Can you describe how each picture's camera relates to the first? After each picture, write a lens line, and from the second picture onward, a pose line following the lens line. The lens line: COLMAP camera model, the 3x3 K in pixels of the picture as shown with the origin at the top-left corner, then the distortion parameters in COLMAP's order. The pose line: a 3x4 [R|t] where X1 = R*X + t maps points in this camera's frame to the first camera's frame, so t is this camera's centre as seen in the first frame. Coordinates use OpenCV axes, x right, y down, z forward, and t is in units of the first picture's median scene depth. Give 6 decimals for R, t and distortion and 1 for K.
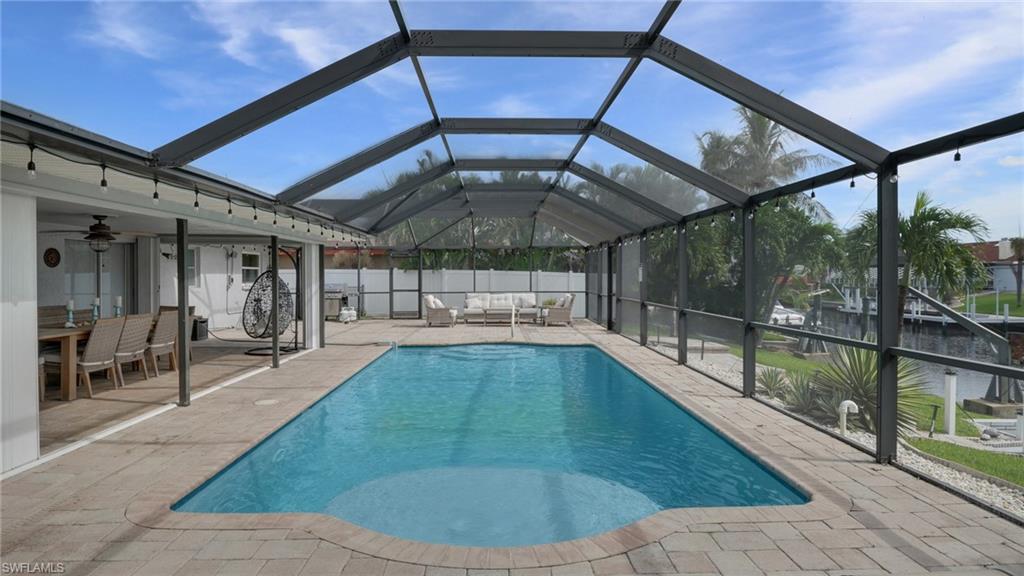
lens RADIAL K [[547.8, 0, 509.0], [0, 547.8, 269.2], [0, 0, 1]] dist [-0.024621, -0.000431]
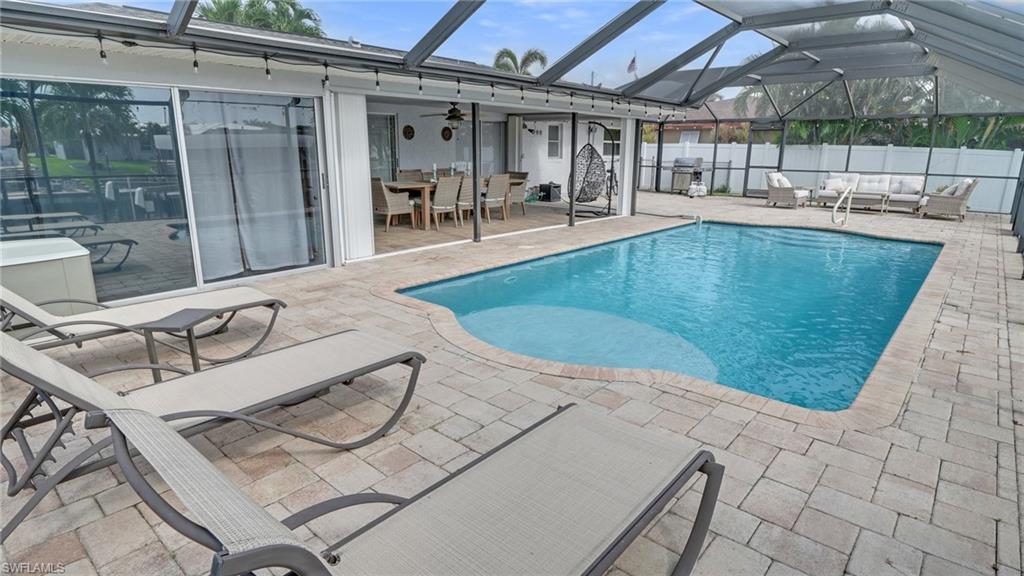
lens RADIAL K [[547.8, 0, 505.2], [0, 547.8, 281.6], [0, 0, 1]] dist [-0.024621, -0.000431]
pose [[0.729228, 0.167815, -0.663374, 0.218493], [-0.000869, 0.969687, 0.244348, 0.002945], [0.684270, -0.177609, 0.707269, 0.016452]]
